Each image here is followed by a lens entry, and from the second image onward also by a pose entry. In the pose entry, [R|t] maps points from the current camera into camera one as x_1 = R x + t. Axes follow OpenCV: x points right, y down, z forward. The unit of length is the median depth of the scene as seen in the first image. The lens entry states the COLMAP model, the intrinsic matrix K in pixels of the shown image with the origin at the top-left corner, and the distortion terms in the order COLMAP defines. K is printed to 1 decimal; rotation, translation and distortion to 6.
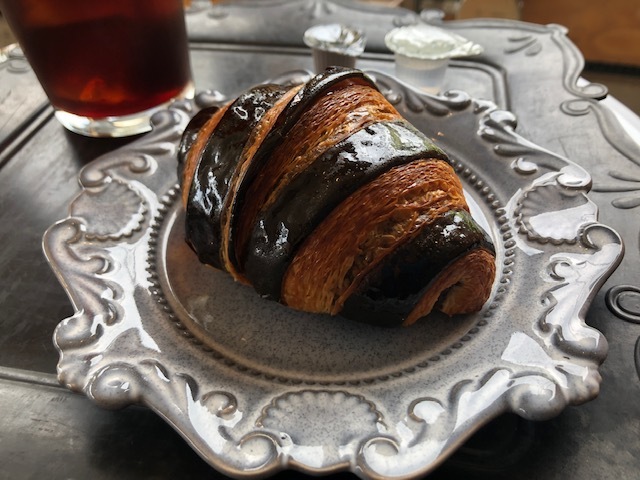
lens RADIAL K [[517.3, 0, 317.2], [0, 517.3, 238.0], [0, 0, 1]] dist [0.013710, -0.003175]
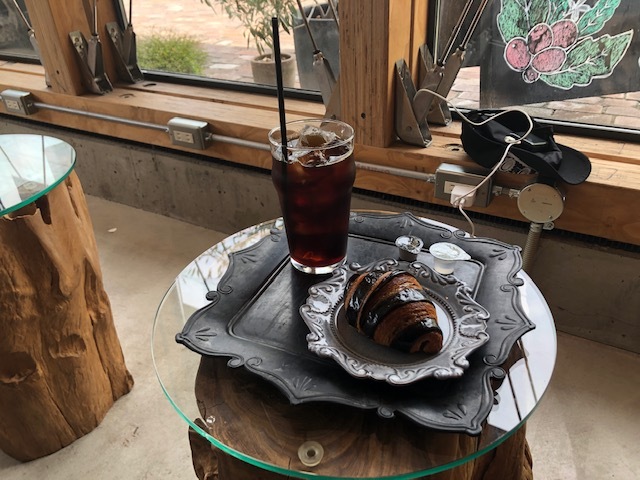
lens RADIAL K [[517.3, 0, 316.0], [0, 517.3, 235.8], [0, 0, 1]] dist [0.013710, -0.003175]
pose [[0.972323, 0.113259, -0.204354, 0.166880], [-0.155322, 0.966731, -0.203238, 0.202363], [0.174537, 0.229353, 0.957567, -2.224499]]
